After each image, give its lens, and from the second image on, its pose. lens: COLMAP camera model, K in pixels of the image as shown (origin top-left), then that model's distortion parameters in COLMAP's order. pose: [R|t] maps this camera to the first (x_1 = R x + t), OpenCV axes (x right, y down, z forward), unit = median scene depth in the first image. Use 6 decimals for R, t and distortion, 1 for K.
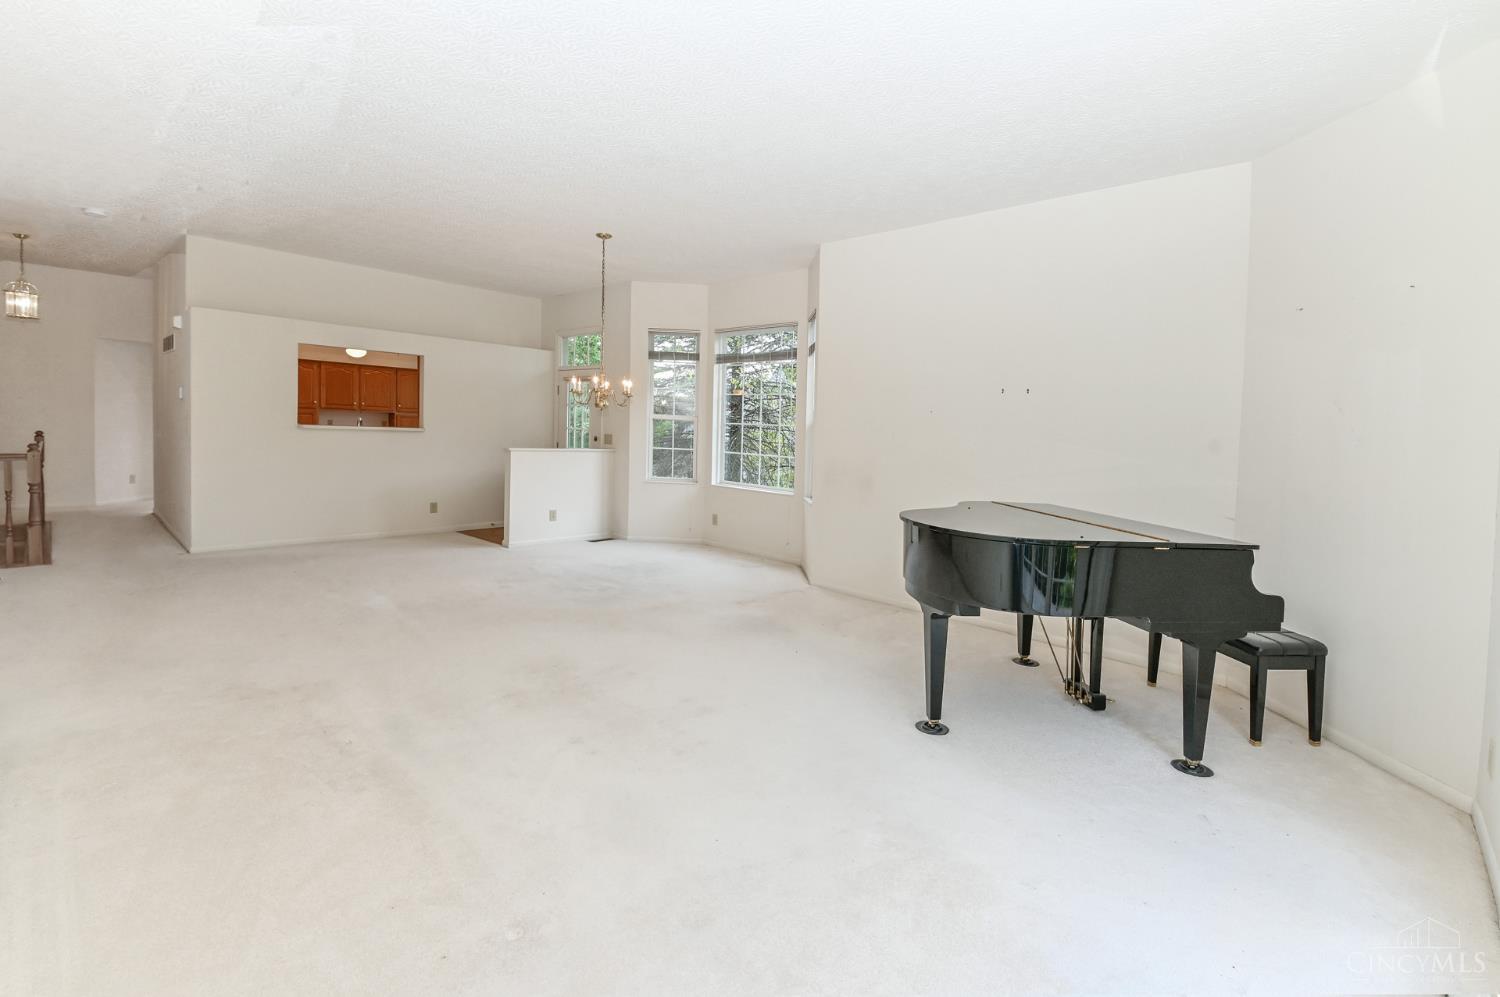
lens RADIAL K [[639.8, 0, 768.0], [0, 639.8, 451.9], [0, 0, 1]] dist [0.000469, -0.000639]
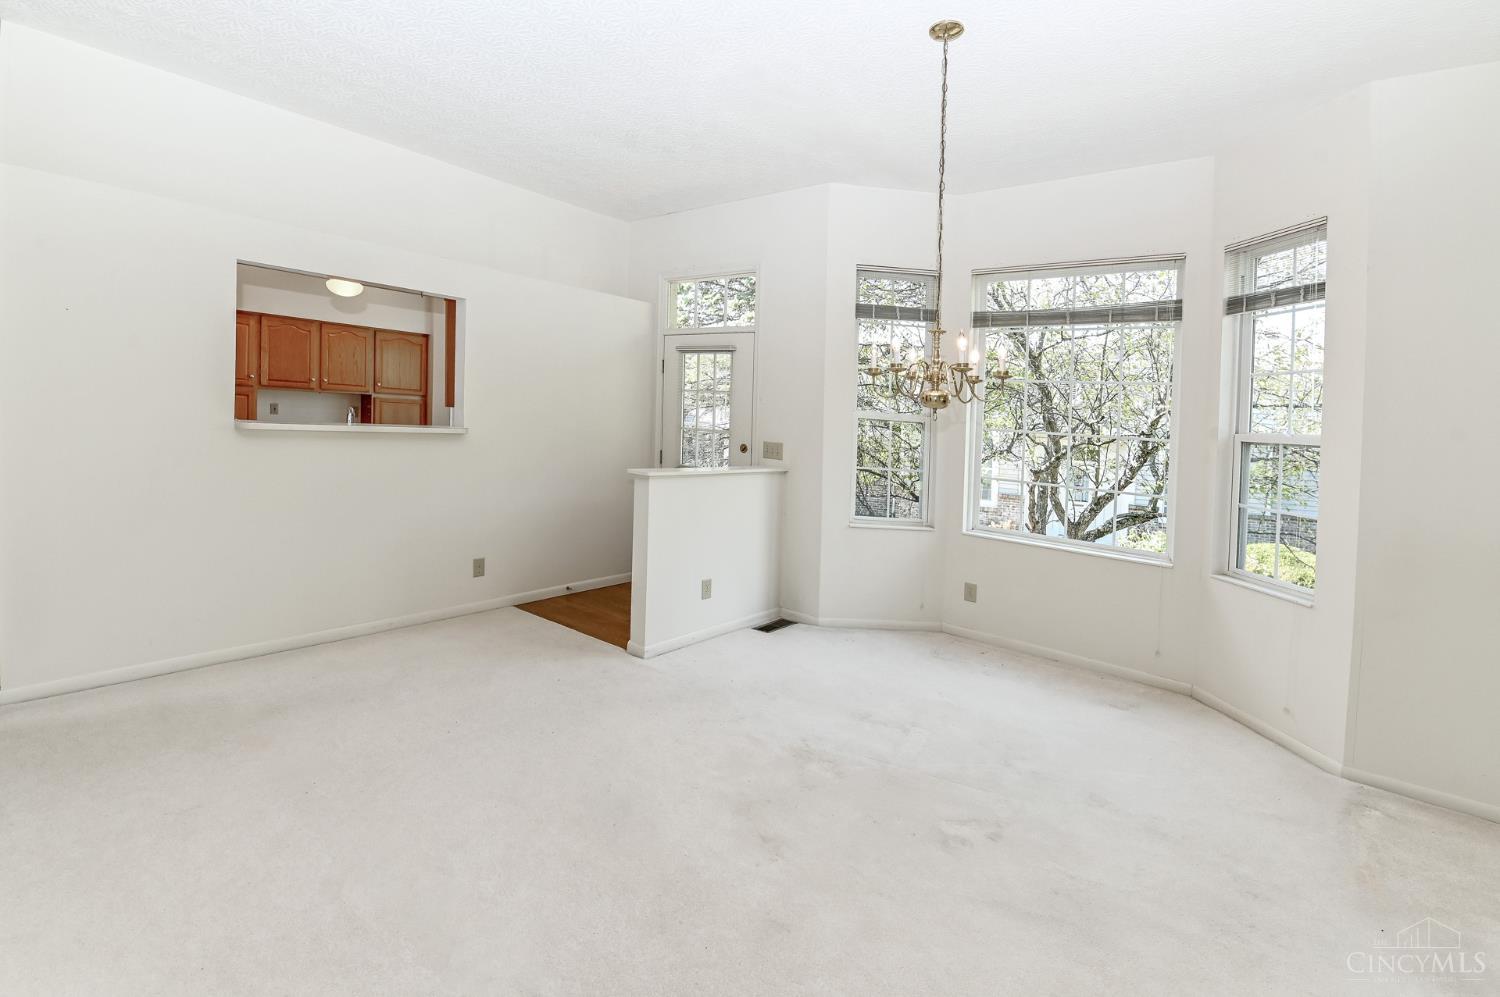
lens RADIAL K [[655.7, 0, 746.9], [0, 655.7, 441.4], [0, 0, 1]] dist [0.001452, -0.000032]
pose [[0.998294, 0.016253, 0.056073, -0.320164], [-0.016787, 0.999818, 0.009057, -0.034975], [-0.055915, -0.009983, 0.998386, 0.404766]]
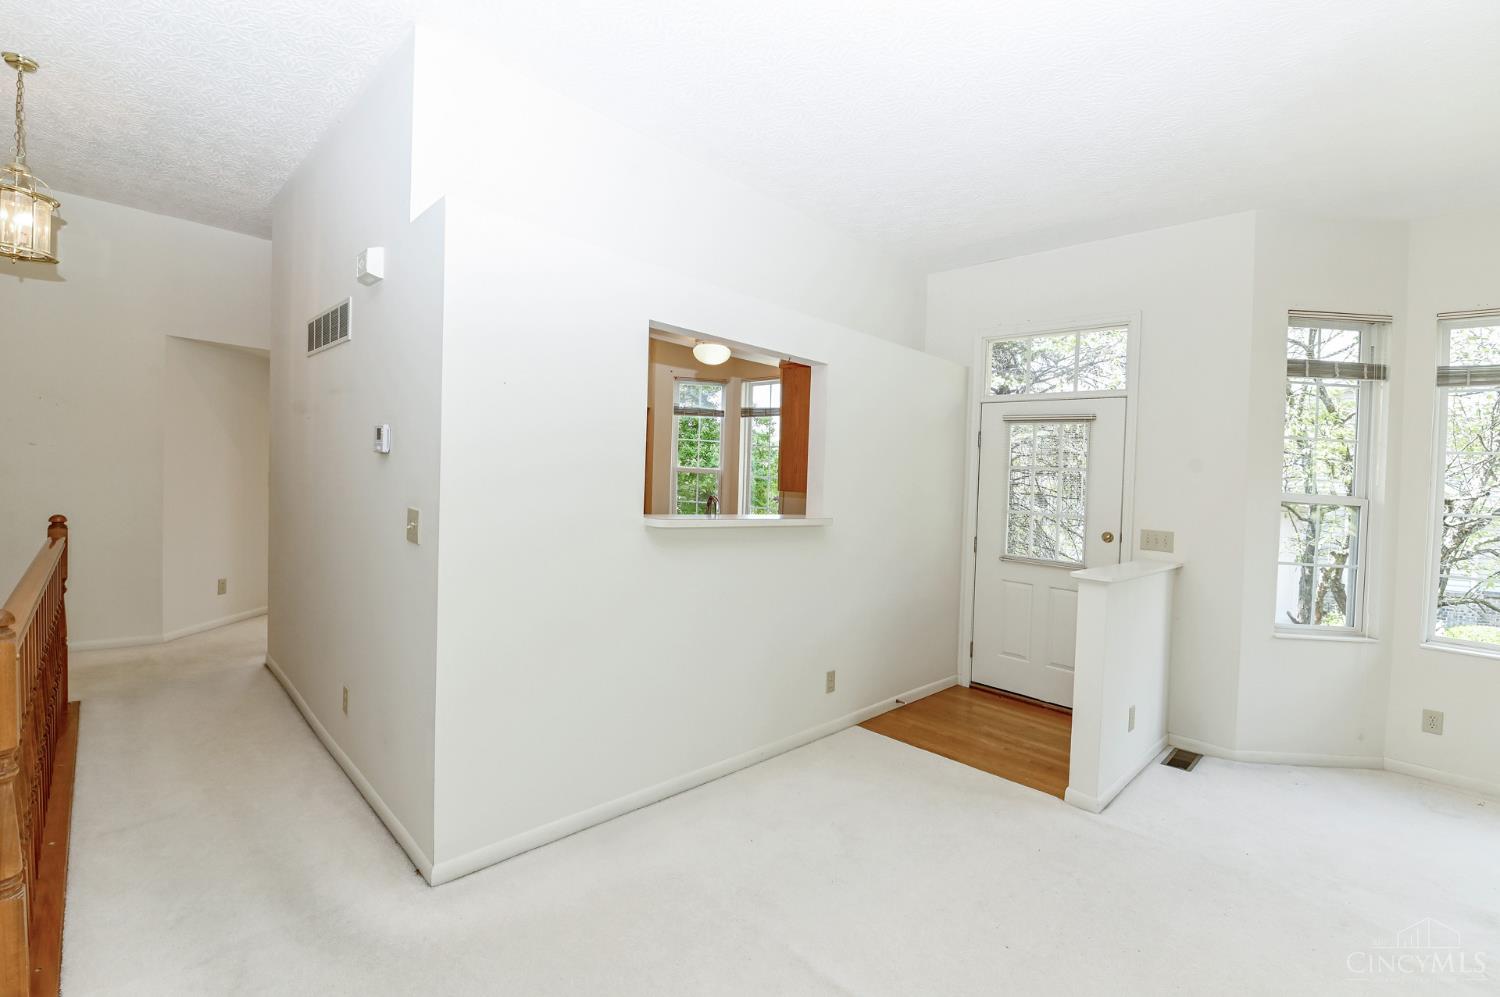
lens RADIAL K [[632.2, 0, 750.0], [0, 632.2, 498.5], [0, 0, 1]] dist [-0.009182, 0.000565]
pose [[0.998690, 0.013166, -0.049449, -0.560145], [-0.013504, 0.999888, -0.006517, -0.046730], [0.049358, 0.007176, 0.998755, 0.520600]]
